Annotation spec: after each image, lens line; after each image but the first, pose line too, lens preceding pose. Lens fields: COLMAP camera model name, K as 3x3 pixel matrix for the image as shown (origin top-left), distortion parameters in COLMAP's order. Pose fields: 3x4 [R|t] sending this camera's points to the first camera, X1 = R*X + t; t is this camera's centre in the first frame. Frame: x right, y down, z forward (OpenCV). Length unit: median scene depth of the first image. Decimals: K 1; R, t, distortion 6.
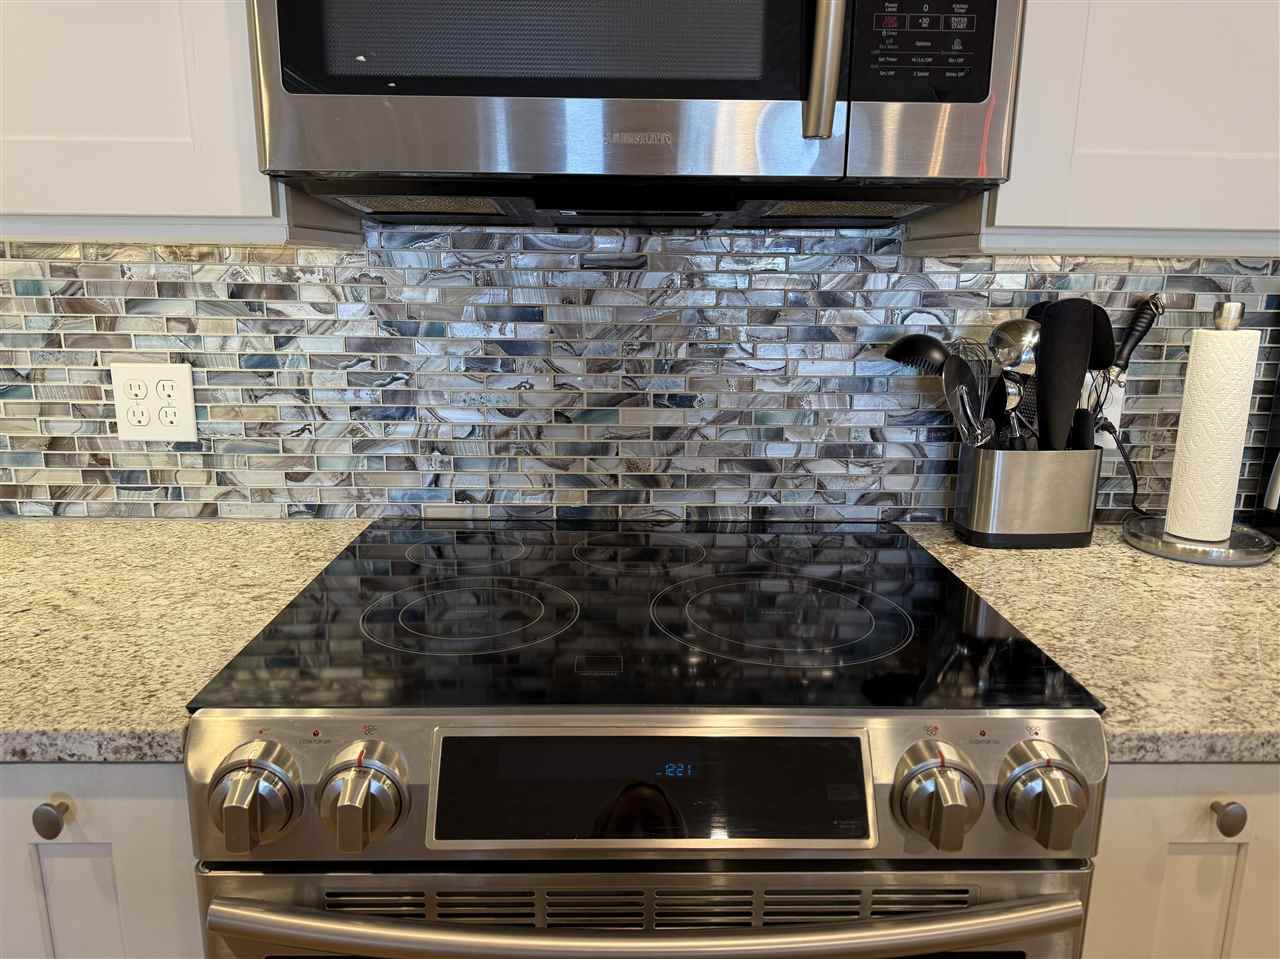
lens RADIAL K [[898.9, 0, 642.3], [0, 898.9, 485.1], [0, 0, 1]] dist [0.151328, -0.250796]
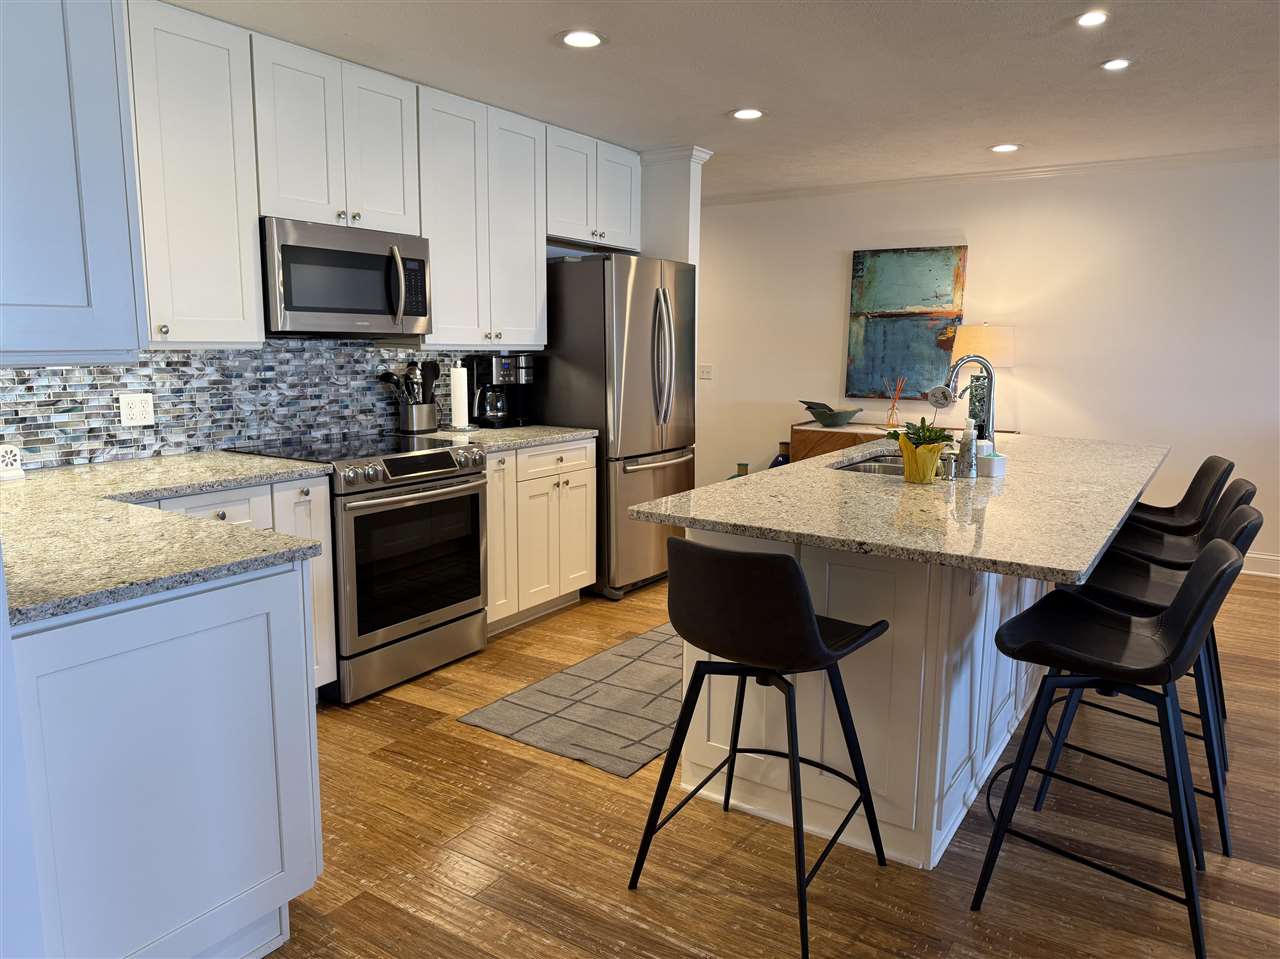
lens RADIAL K [[898.9, 0, 642.3], [0, 898.9, 485.1], [0, 0, 1]] dist [0.151328, -0.250796]
pose [[0.557577, -0.137341, 0.818685, -1.810533], [0.172272, 0.983893, 0.047727, 0.222901], [-0.812053, 0.114425, 0.572256, -1.477454]]
